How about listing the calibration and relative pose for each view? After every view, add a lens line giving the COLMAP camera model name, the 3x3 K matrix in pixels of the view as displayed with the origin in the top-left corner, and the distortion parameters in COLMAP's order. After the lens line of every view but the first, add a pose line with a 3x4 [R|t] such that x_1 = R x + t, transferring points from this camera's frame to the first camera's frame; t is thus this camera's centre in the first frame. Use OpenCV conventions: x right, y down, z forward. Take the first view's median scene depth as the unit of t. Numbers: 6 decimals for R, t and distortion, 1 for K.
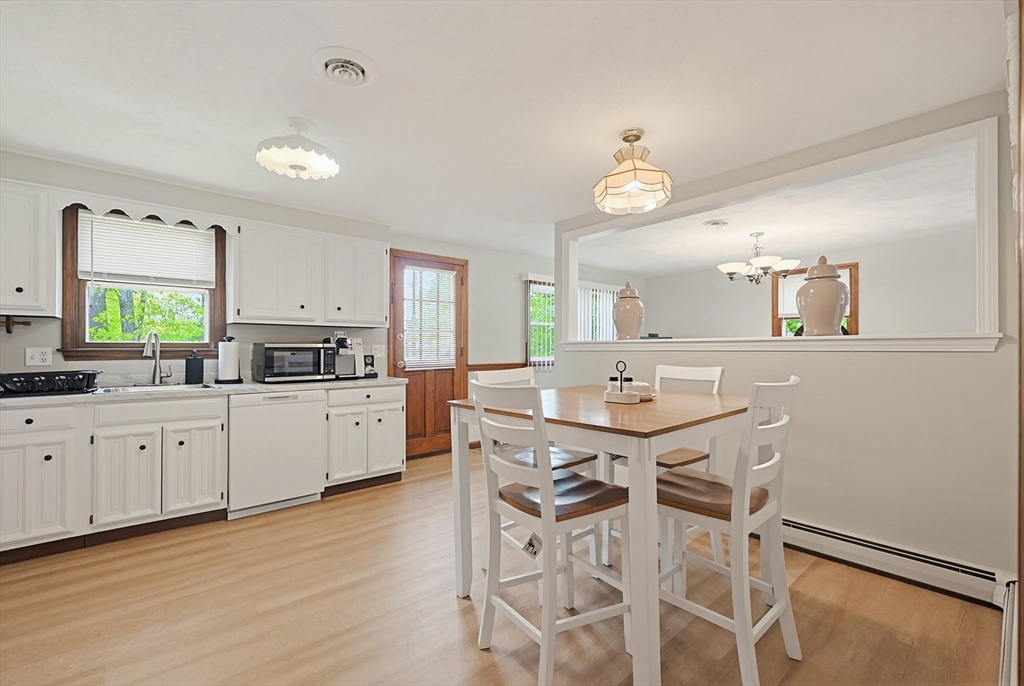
lens RADIAL K [[444.3, 0, 518.6], [0, 444.3, 344.1], [0, 0, 1]] dist [0.002671, -0.000524]
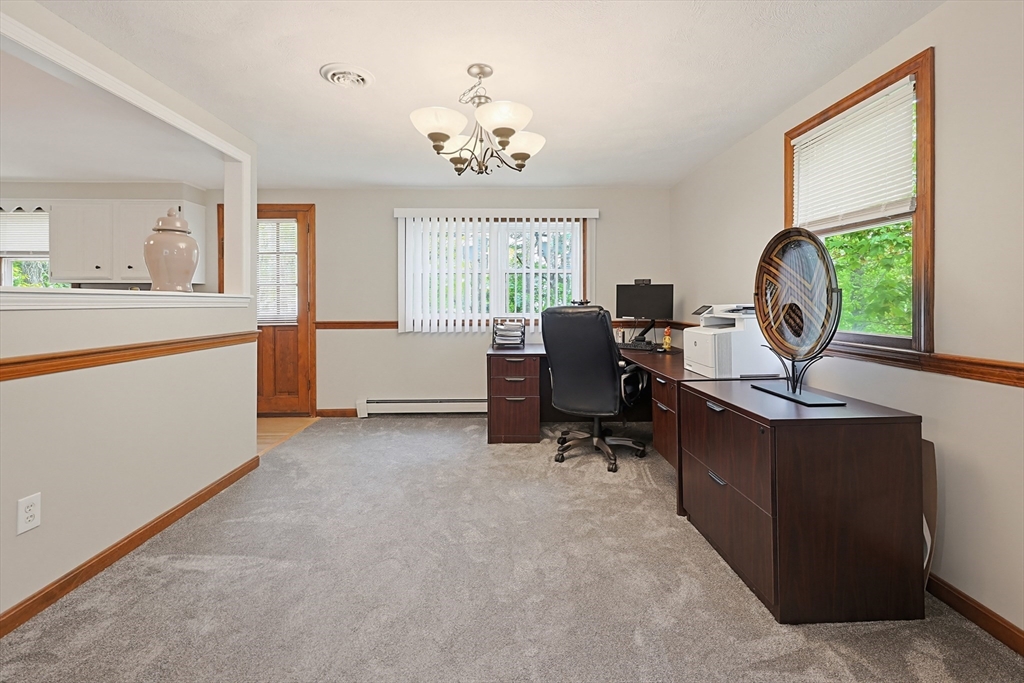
lens RADIAL K [[444.3, 0, 516.8], [0, 444.3, 304.7], [0, 0, 1]] dist [0.002671, -0.000524]
pose [[0.758081, 0.003973, -0.652149, 1.080502], [0.004434, 0.999927, 0.011245, 0.005495], [0.652146, -0.011416, 0.758008, 0.821335]]
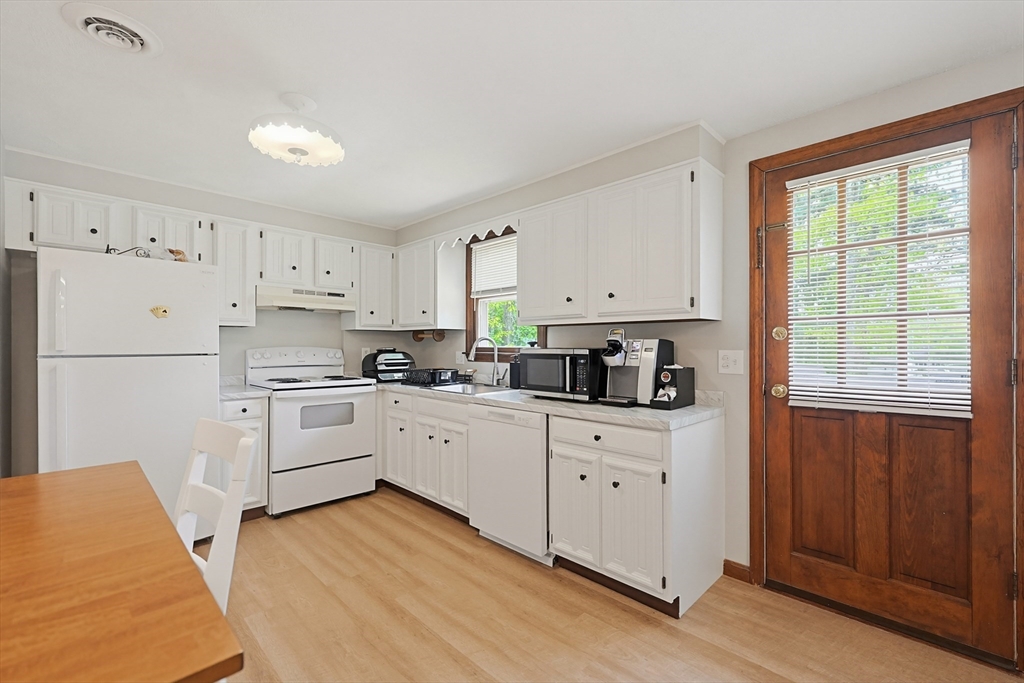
lens RADIAL K [[444.3, 0, 512.6], [0, 444.3, 346.1], [0, 0, 1]] dist [0.002671, -0.000524]
pose [[0.056856, 0.002048, -0.998380, 0.248985], [0.006097, 0.999979, 0.002398, -0.007367], [0.998364, -0.006223, 0.056842, 0.848995]]
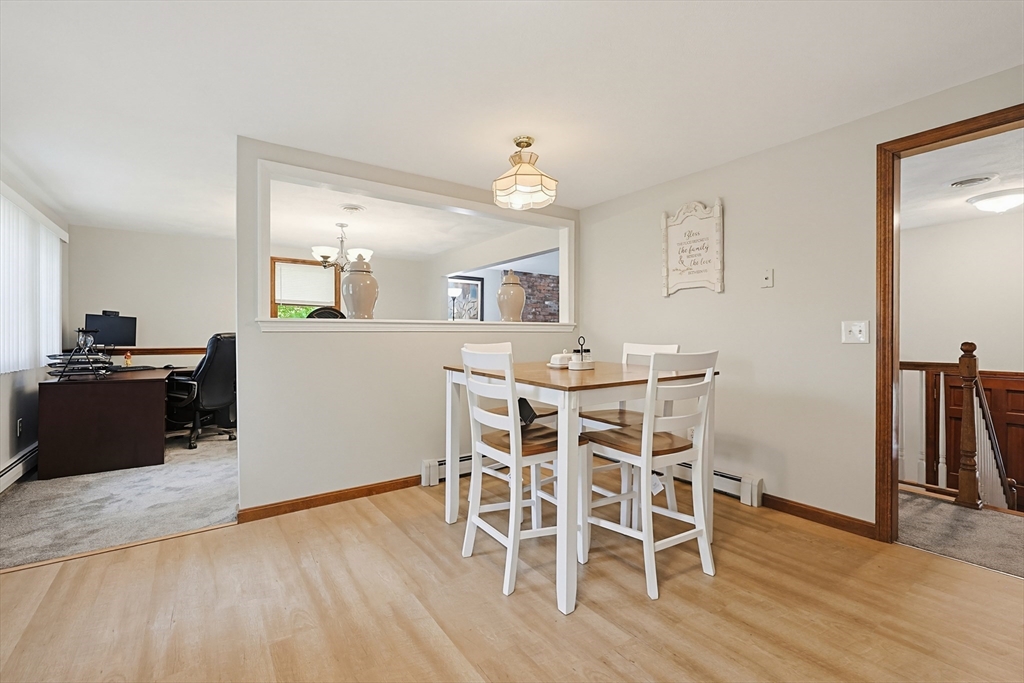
lens RADIAL K [[444.3, 0, 505.6], [0, 444.3, 336.0], [0, 0, 1]] dist [0.002671, -0.000524]
pose [[0.130772, 0.000548, 0.991412, -0.586597], [-0.004466, 0.999990, 0.000036, 0.021441], [-0.991402, -0.004432, 0.130773, 0.591346]]
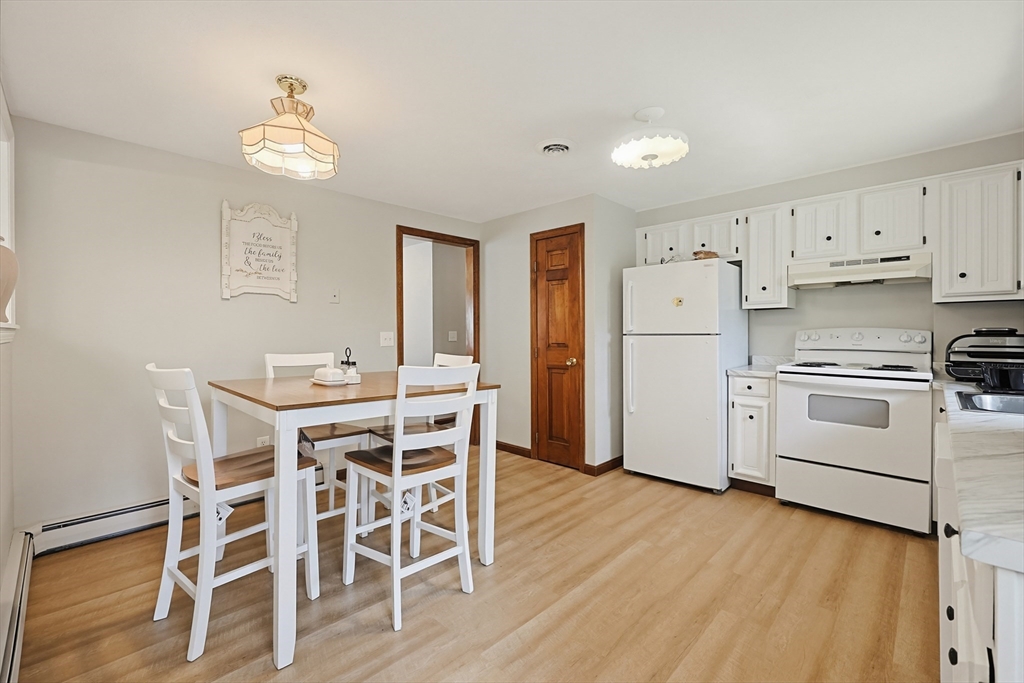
lens RADIAL K [[444.3, 0, 517.7], [0, 444.3, 336.3], [0, 0, 1]] dist [0.002671, -0.000524]
pose [[-0.996986, 0.004309, -0.077464, -0.073740], [0.004370, 0.999990, -0.000607, 0.007728], [0.077460, -0.000943, -0.996995, 1.228324]]
